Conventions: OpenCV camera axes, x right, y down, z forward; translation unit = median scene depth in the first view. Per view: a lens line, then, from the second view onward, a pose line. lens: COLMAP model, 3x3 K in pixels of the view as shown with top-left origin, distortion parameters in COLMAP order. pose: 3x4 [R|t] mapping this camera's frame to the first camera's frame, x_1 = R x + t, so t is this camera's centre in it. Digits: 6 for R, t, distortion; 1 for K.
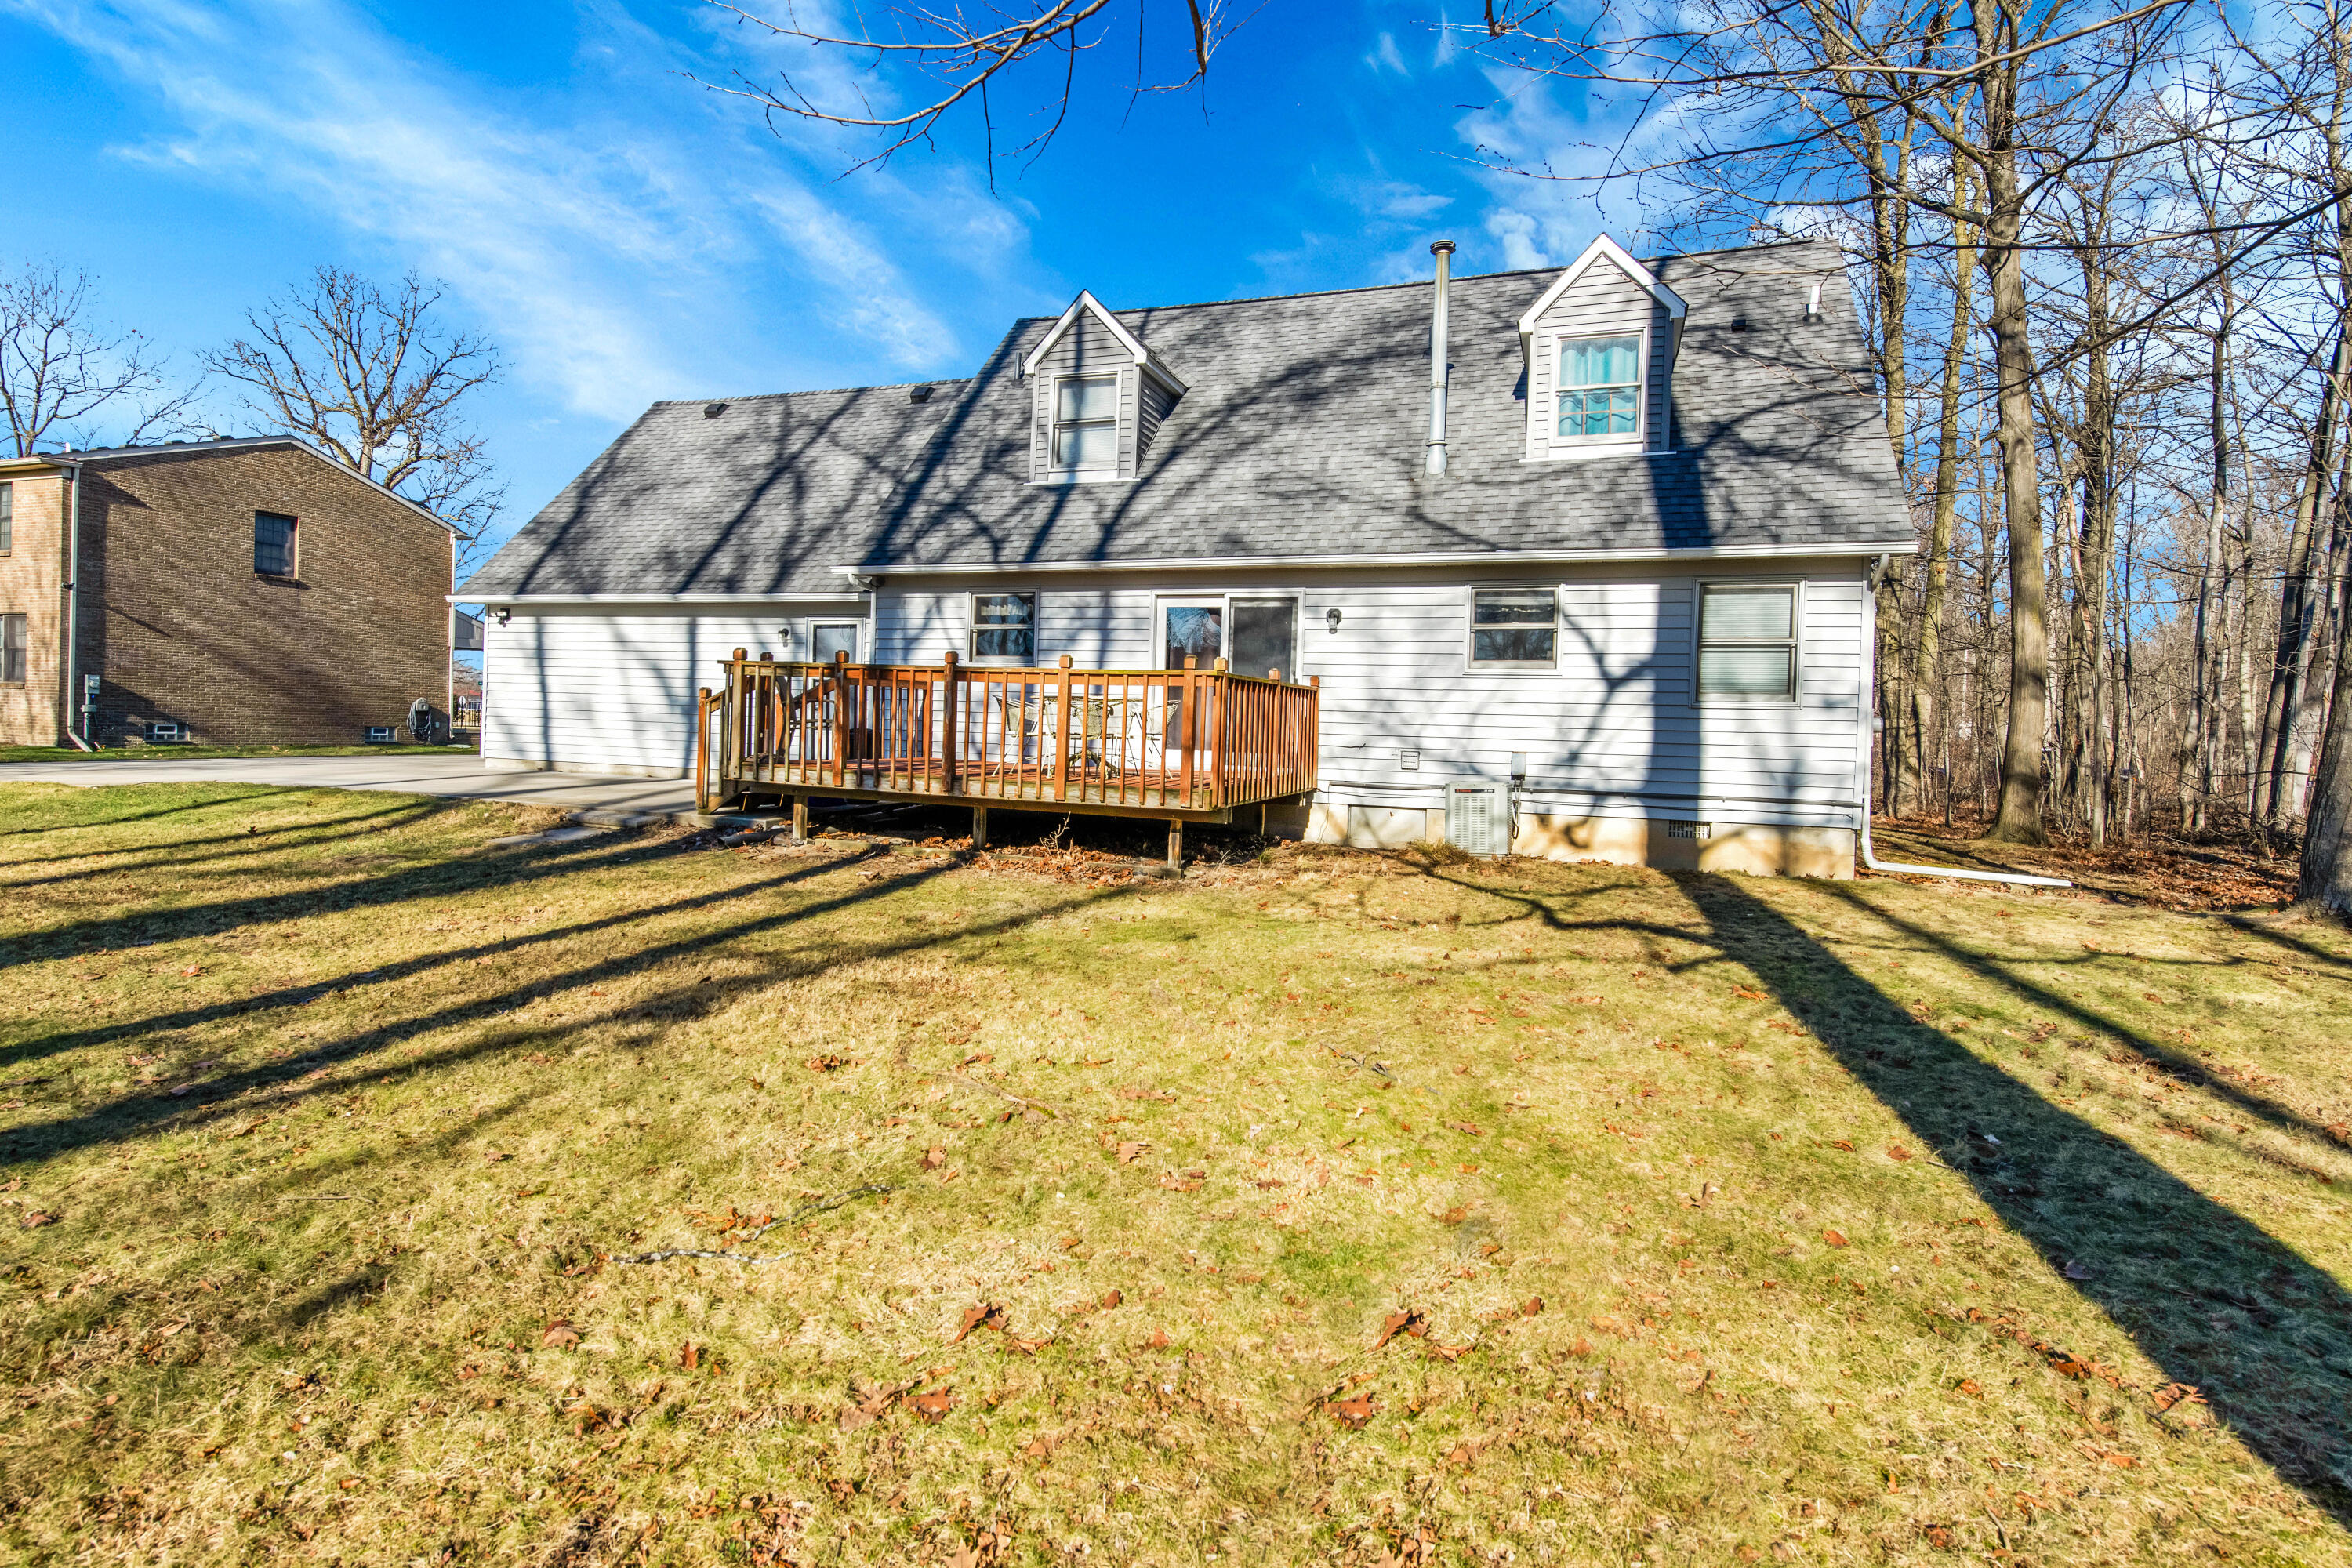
lens RADIAL K [[1155.0, 0, 1144.1], [0, 1155.0, 735.1], [0, 0, 1]] dist [0.000547, 0.000183]
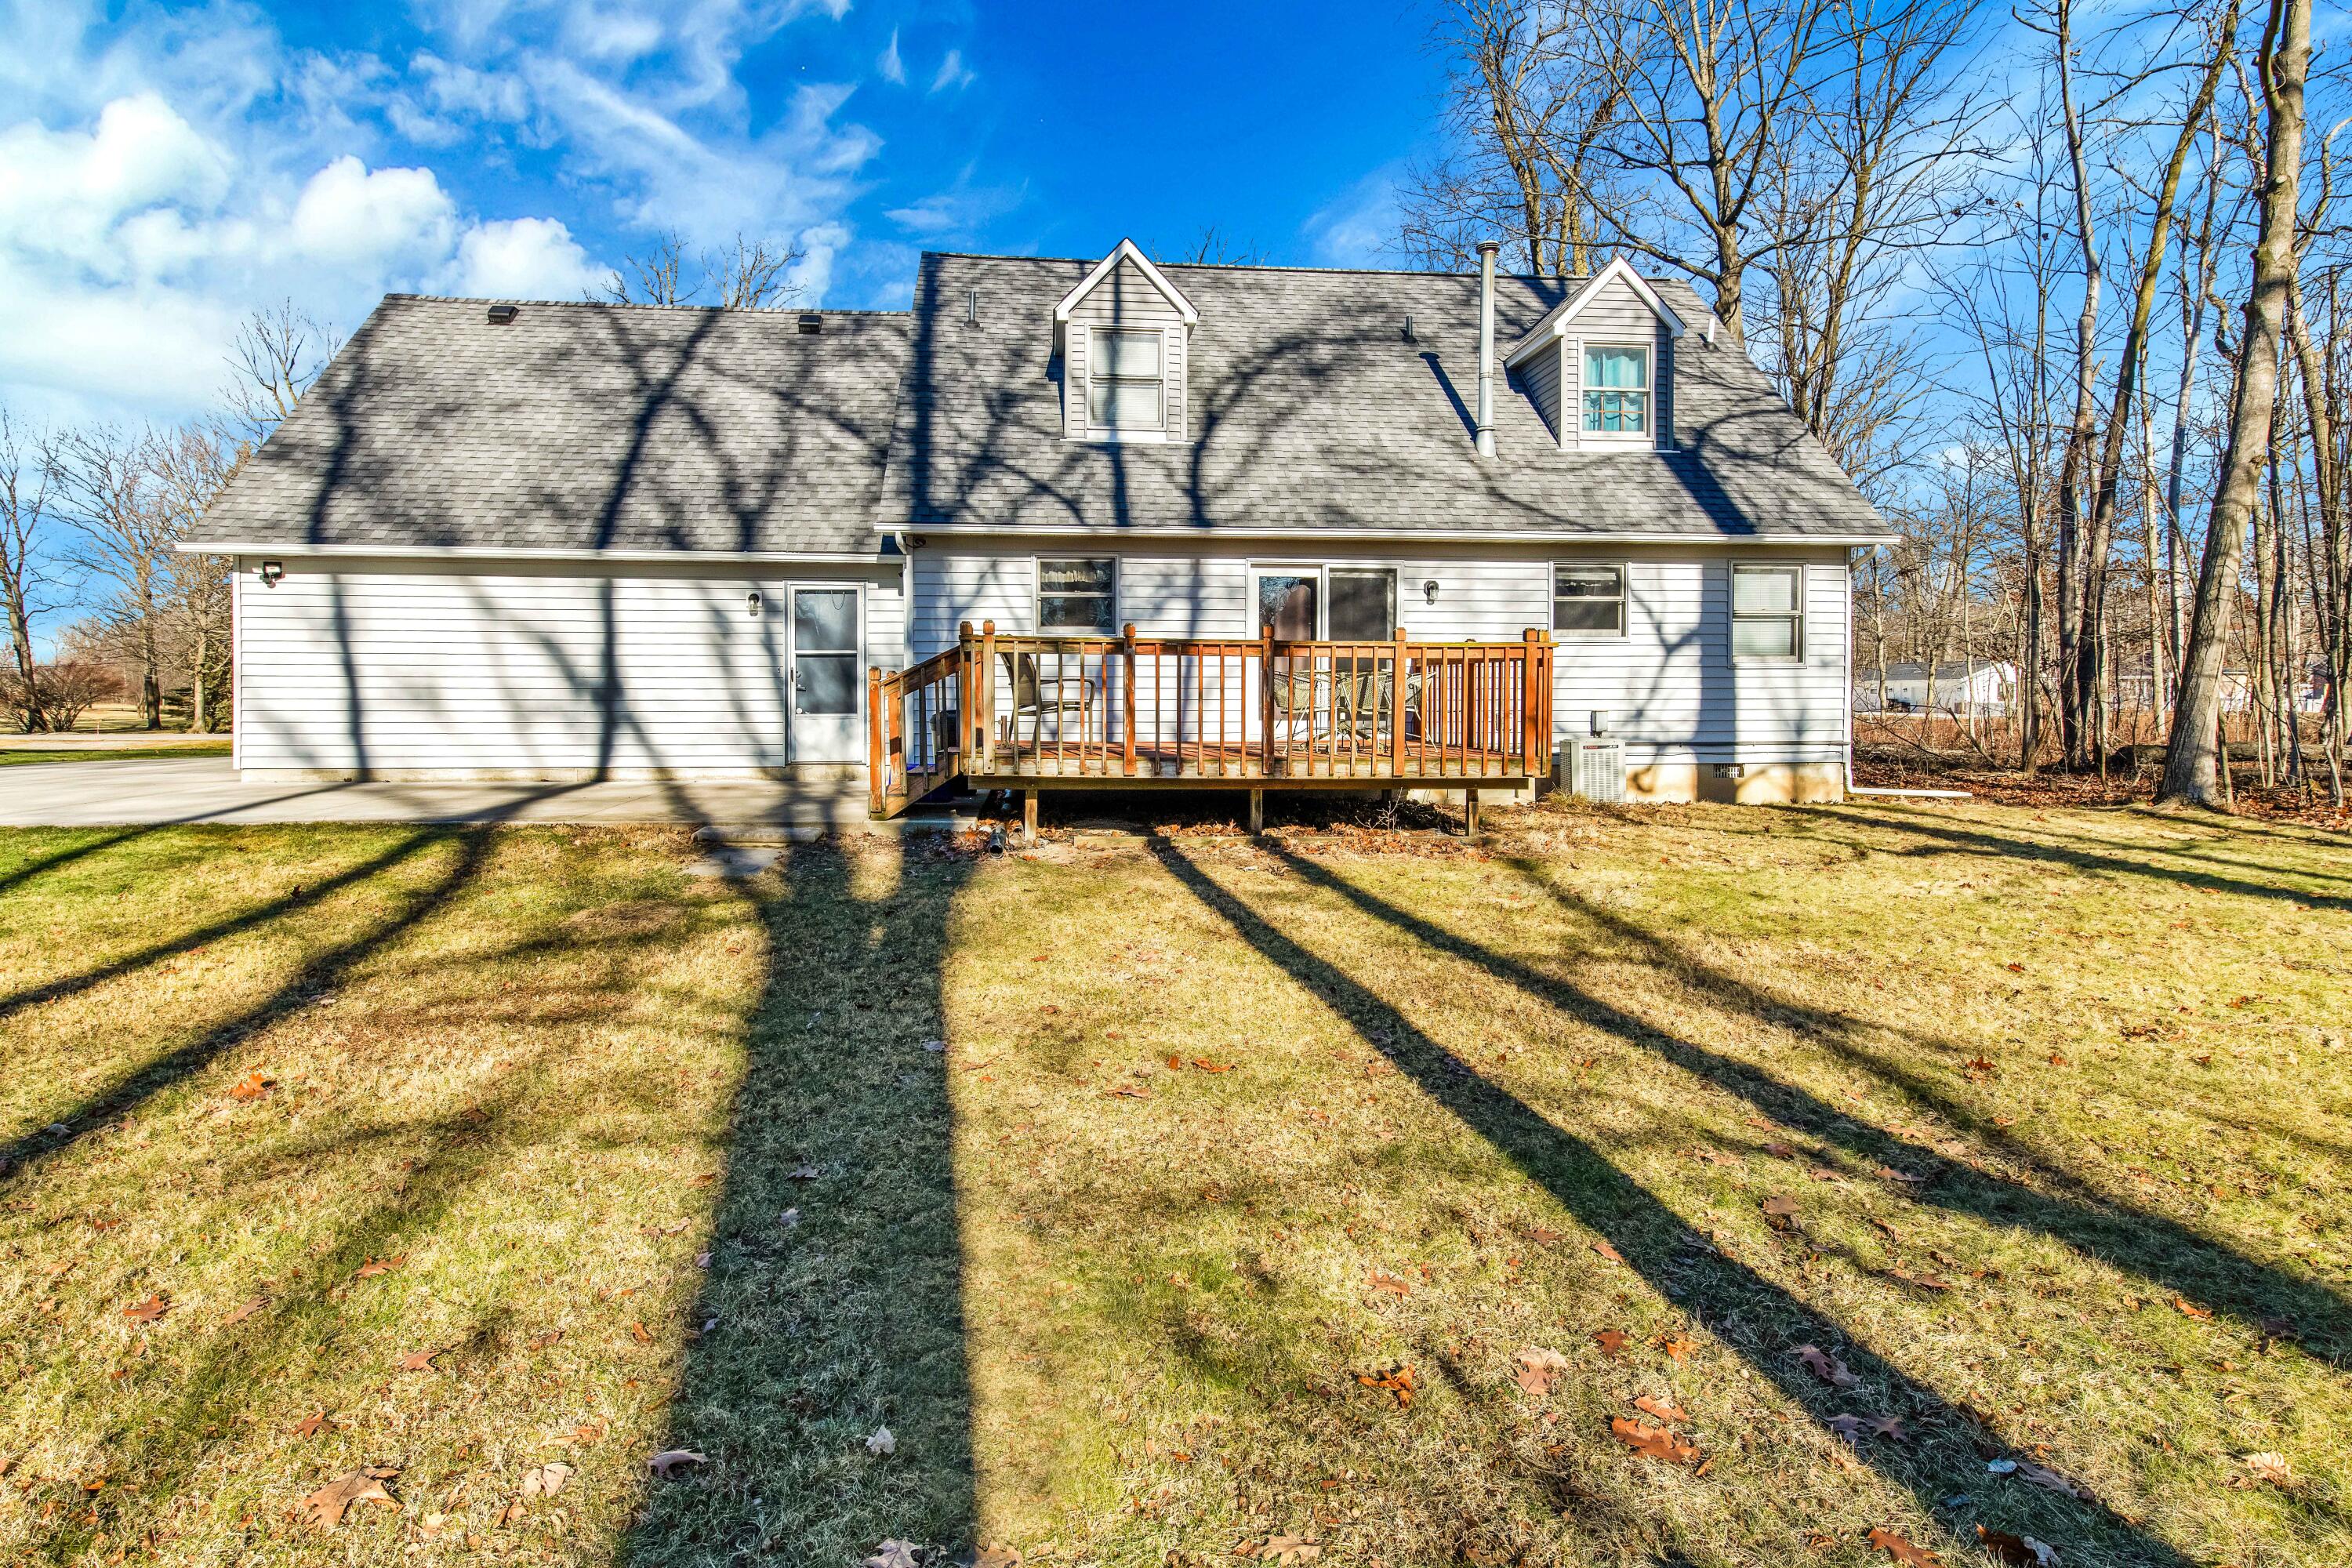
lens RADIAL K [[1162.4, 0, 1133.1], [0, 1162.4, 713.5], [0, 0, 1]] dist [-0.000524, -0.000109]
pose [[0.904544, -0.036151, 0.424845, -0.500436], [0.030544, 0.999333, 0.020005, -0.016950], [-0.425285, -0.005119, 0.905045, 0.146650]]
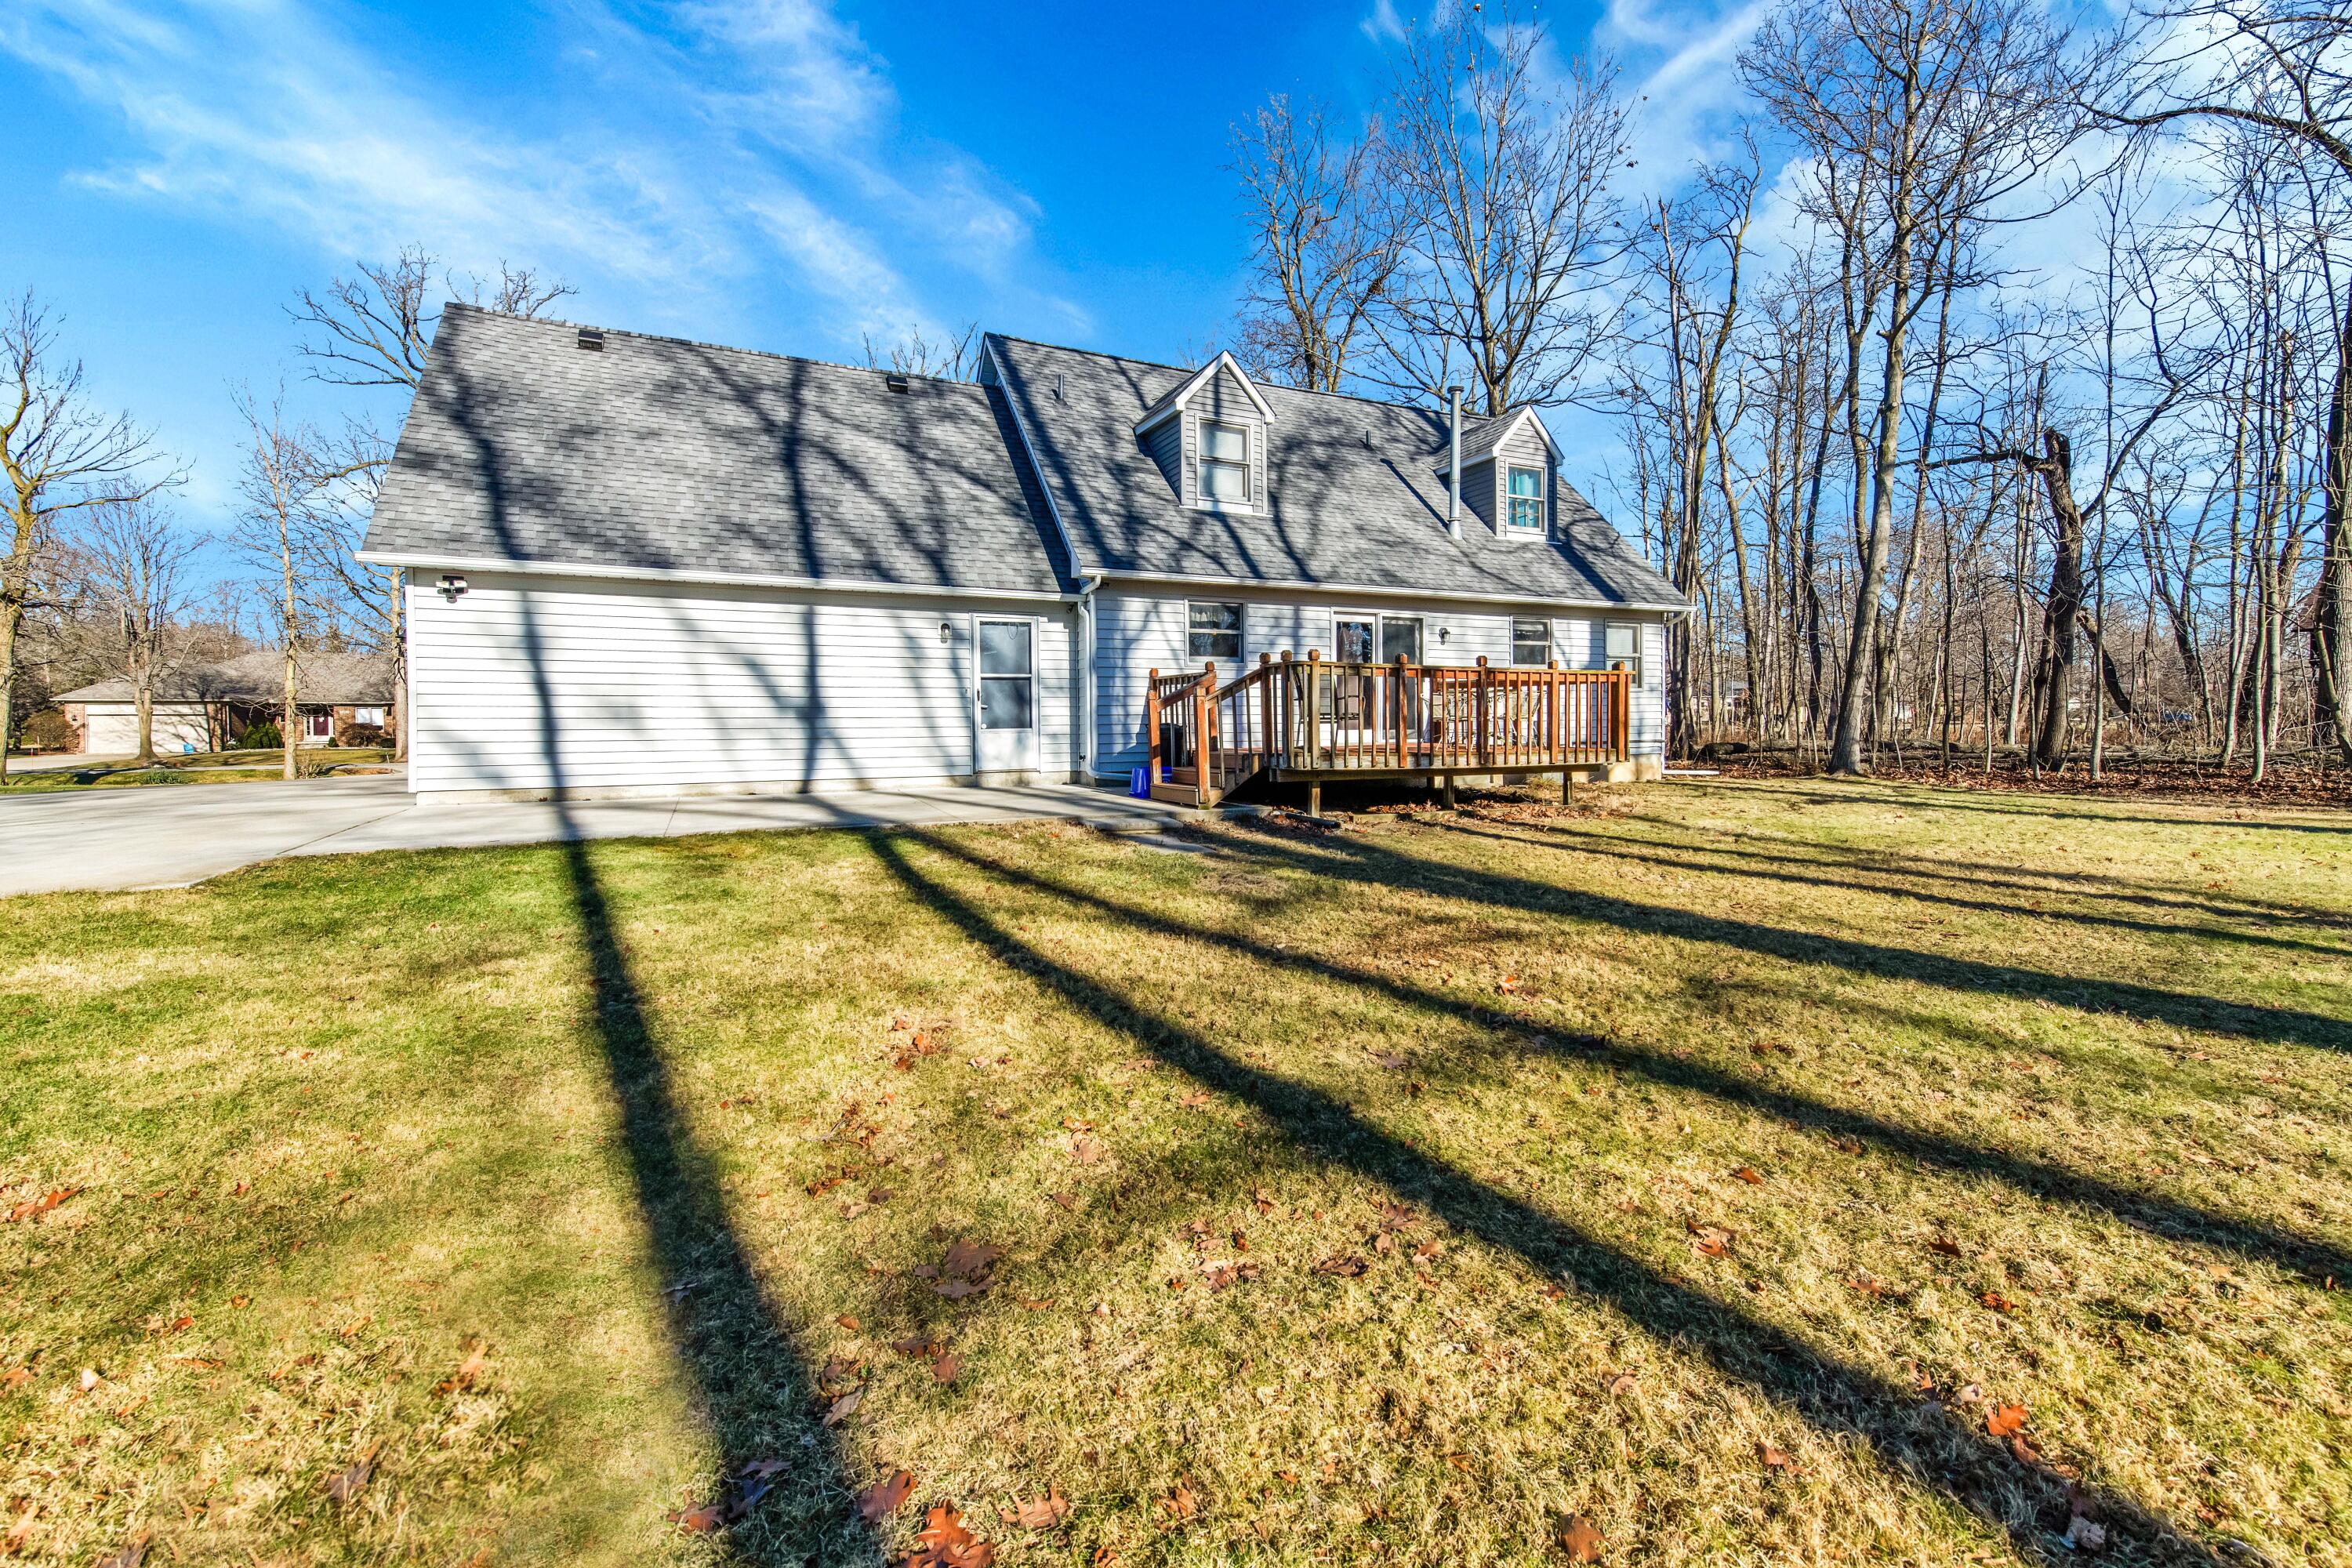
lens RADIAL K [[973.8, 0, 1165.7], [0, 973.8, 740.4], [0, 0, 1]] dist [0.006037, 0.000033]
pose [[0.695738, -0.049596, 0.716581, -0.902335], [0.034919, 0.998769, 0.035224, -0.021555], [-0.717446, 0.000516, 0.696614, 0.370179]]
